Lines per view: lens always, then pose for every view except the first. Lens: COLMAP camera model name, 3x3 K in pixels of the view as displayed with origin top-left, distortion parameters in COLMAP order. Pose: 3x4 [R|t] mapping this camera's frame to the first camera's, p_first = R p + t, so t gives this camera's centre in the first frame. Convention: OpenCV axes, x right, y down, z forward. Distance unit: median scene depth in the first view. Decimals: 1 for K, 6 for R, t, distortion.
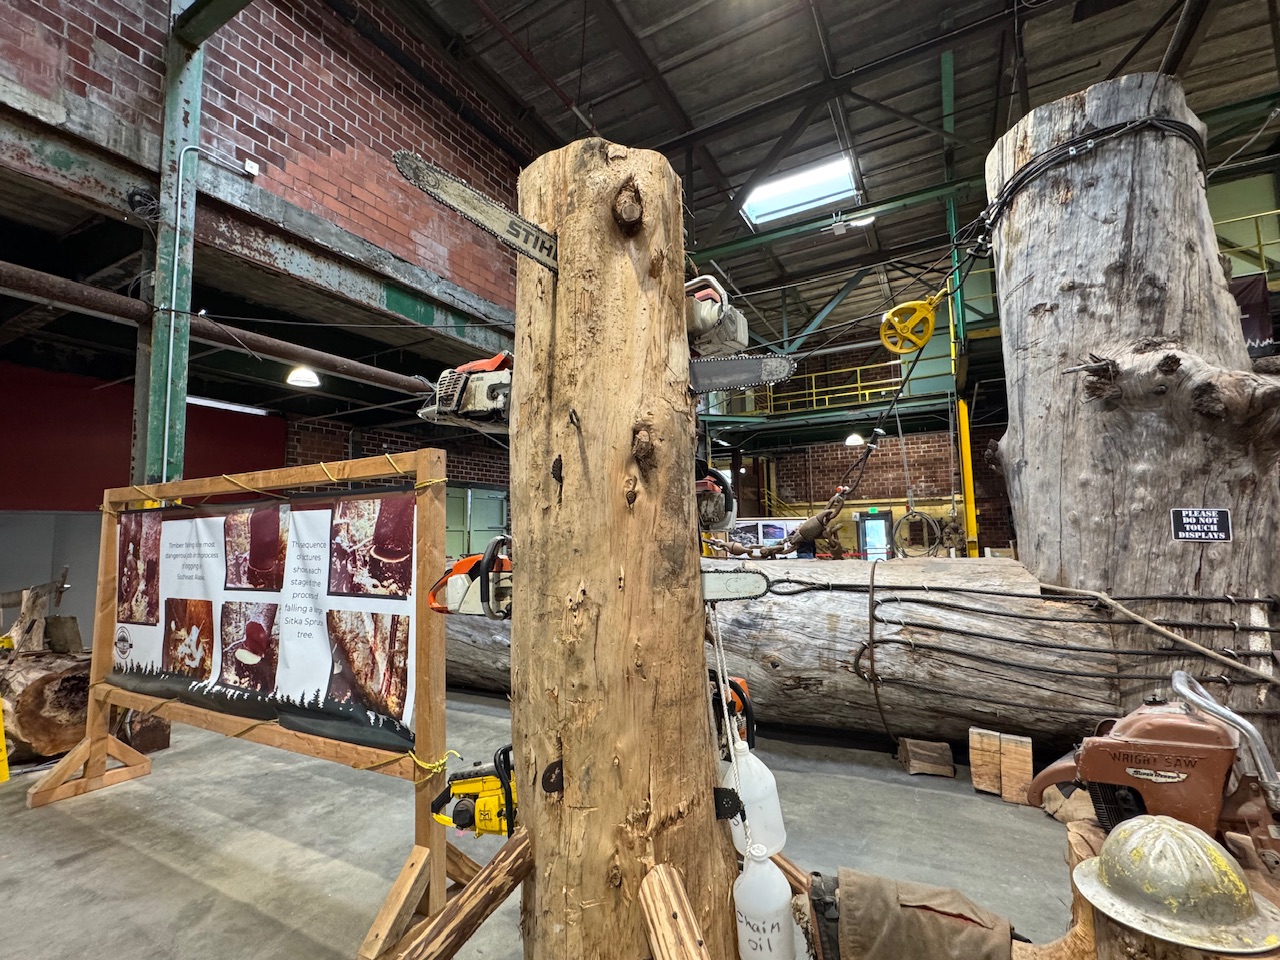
lens RADIAL K [[576.5, 0, 642.9], [0, 576.5, 483.7], [0, 0, 1]] dist [-0.000060, 0.001657]
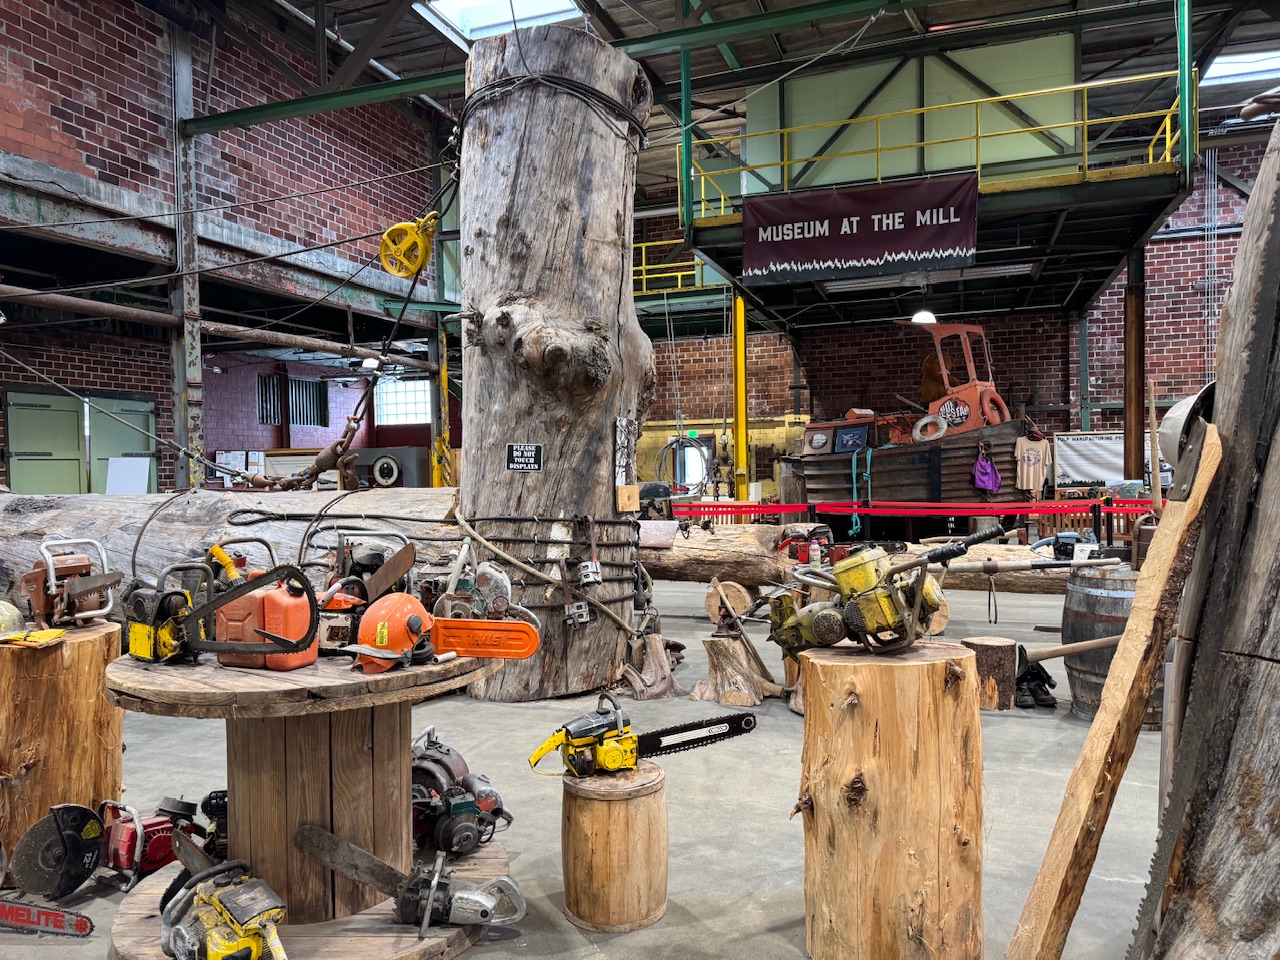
lens RADIAL K [[882.5, 0, 645.9], [0, 882.5, 490.1], [0, 0, 1]] dist [0.070107, -0.055206]
pose [[0.987637, -0.002317, 0.156743, 0.814032], [-0.015858, 0.993284, 0.114607, -0.066476], [-0.155956, -0.115676, 0.980967, -0.735540]]
